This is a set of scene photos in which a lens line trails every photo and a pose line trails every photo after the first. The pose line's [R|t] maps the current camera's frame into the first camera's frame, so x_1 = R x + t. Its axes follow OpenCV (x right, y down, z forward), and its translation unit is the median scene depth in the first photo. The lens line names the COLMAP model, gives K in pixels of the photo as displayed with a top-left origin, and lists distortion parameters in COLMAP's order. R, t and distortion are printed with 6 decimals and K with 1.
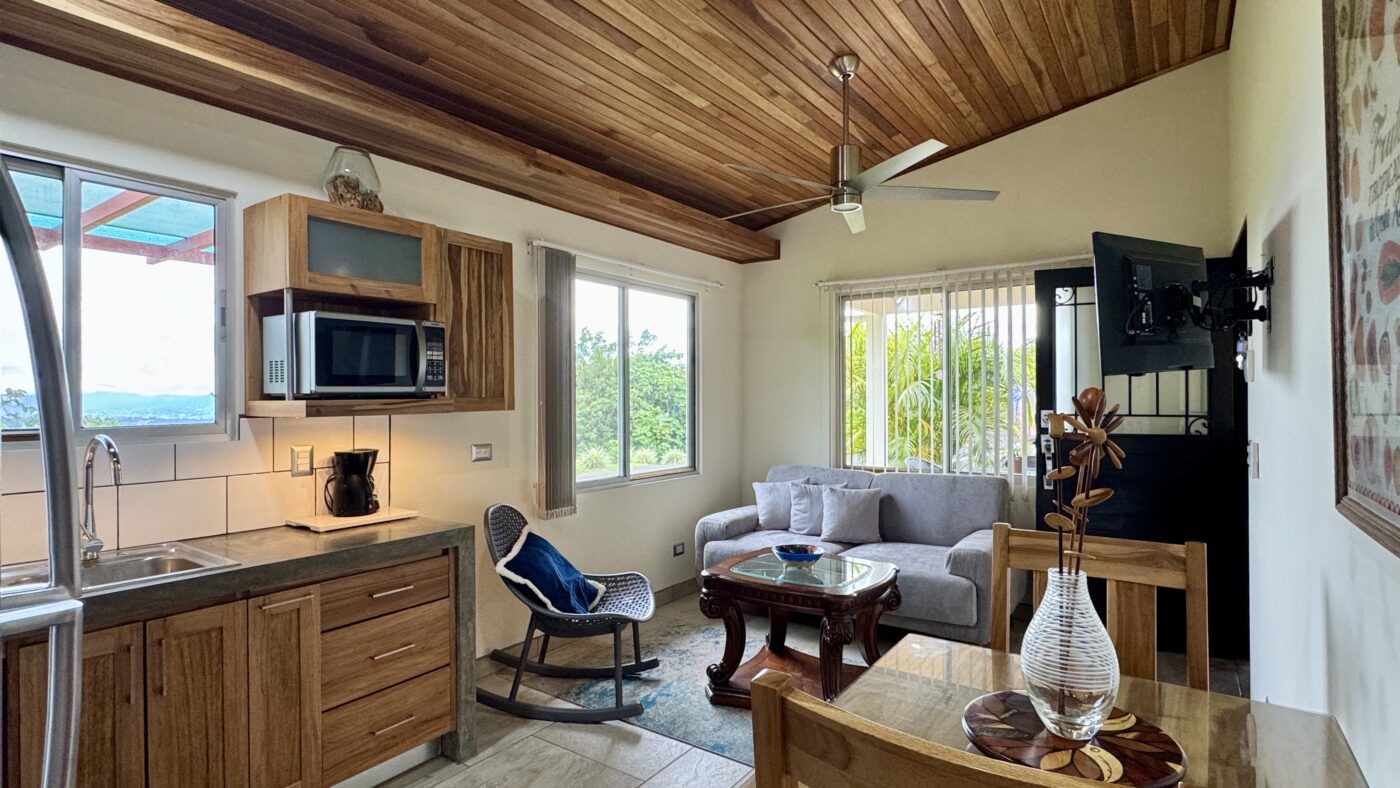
lens RADIAL K [[694.6, 0, 710.4], [0, 694.6, 394.4], [0, 0, 1]] dist [-0.005761, -0.000661]
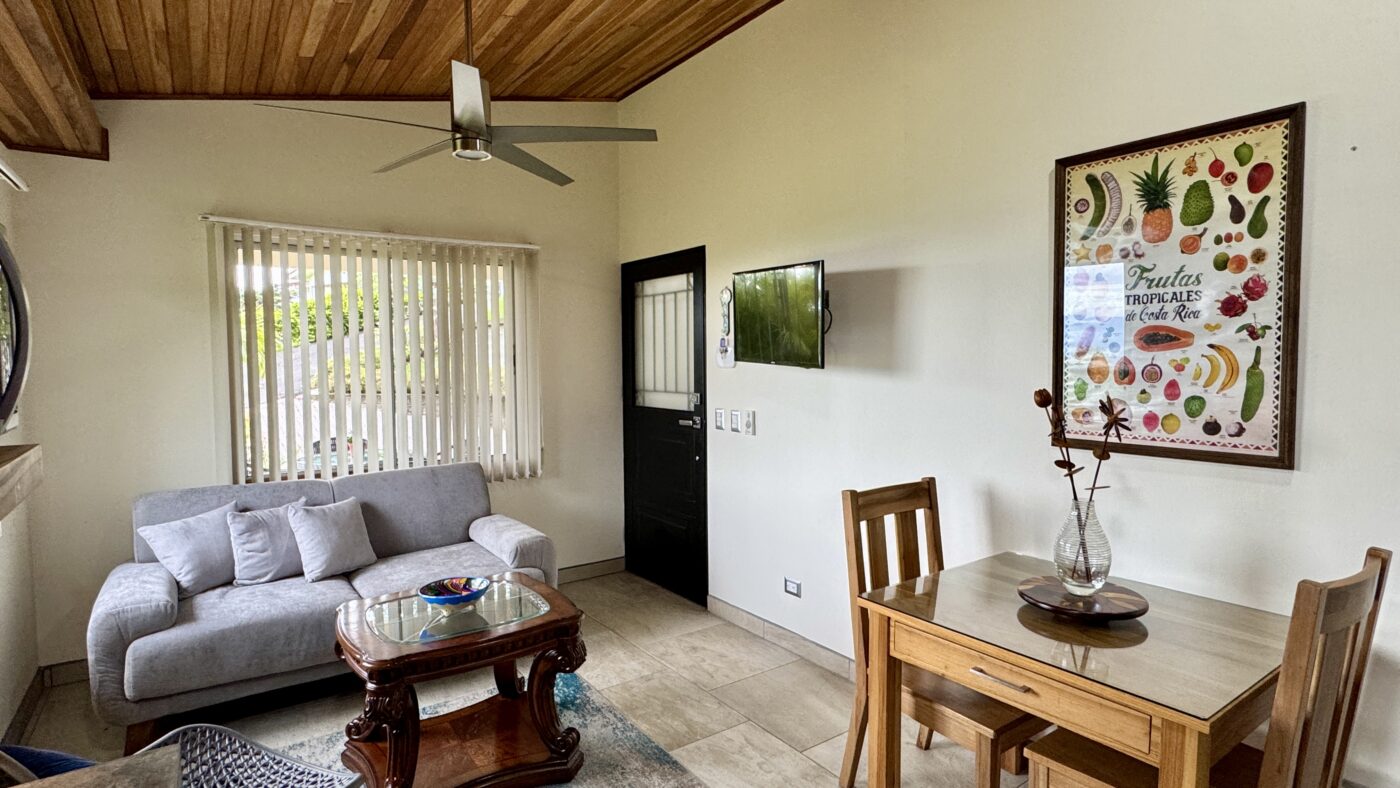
lens RADIAL K [[694.6, 0, 705.7], [0, 694.6, 395.0], [0, 0, 1]] dist [-0.005761, -0.000661]
pose [[0.344882, -0.049794, 0.937324, -0.359534], [0.000232, 0.998596, 0.052963, -0.024717], [-0.938646, -0.018048, 0.344410, 0.343524]]
